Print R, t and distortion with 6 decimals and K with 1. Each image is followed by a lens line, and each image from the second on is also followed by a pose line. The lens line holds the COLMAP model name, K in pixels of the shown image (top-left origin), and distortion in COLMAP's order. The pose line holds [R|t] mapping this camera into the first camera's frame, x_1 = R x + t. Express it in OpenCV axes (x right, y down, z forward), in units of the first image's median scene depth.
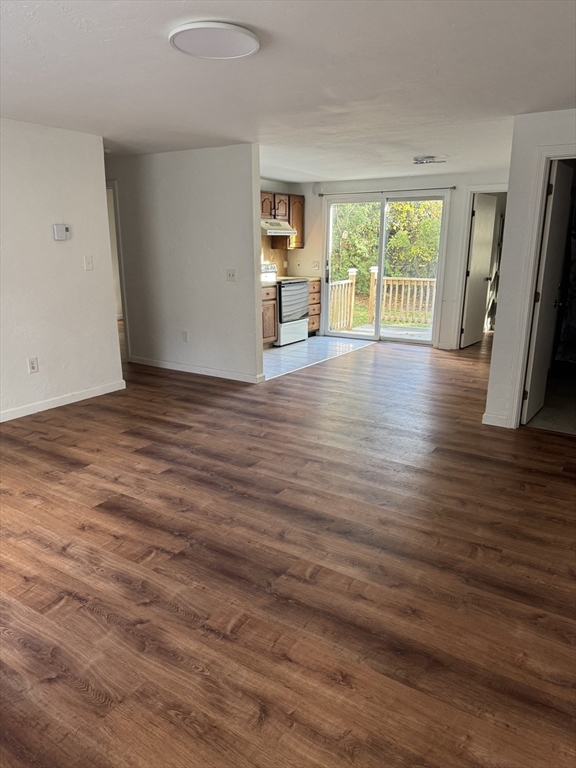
lens RADIAL K [[545.5, 0, 288.0], [0, 545.5, 384.0], [0, 0, 1]] dist [0.149444, -0.145984]
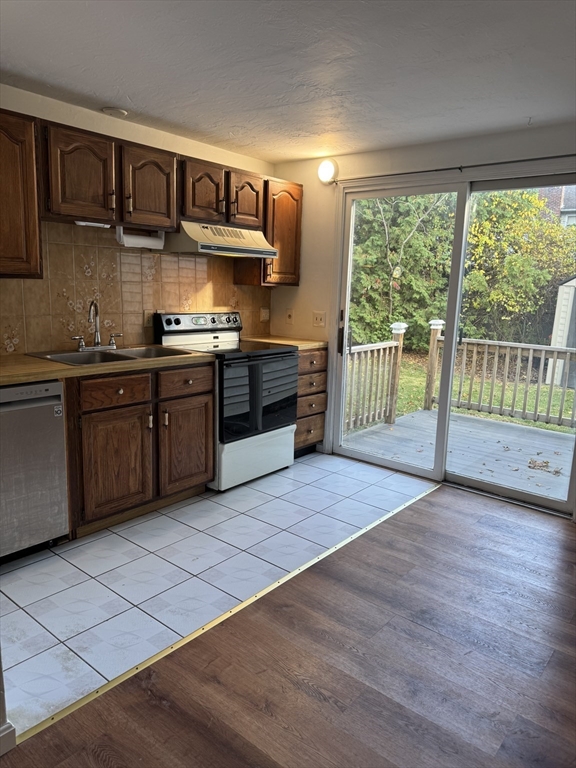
lens RADIAL K [[545.5, 0, 288.0], [0, 545.5, 384.0], [0, 0, 1]] dist [0.149444, -0.145984]
pose [[0.993523, 0.050299, -0.101889, 0.074185], [-0.057389, 0.996041, -0.067893, -0.115903], [0.098071, 0.073301, 0.992476, 0.483077]]
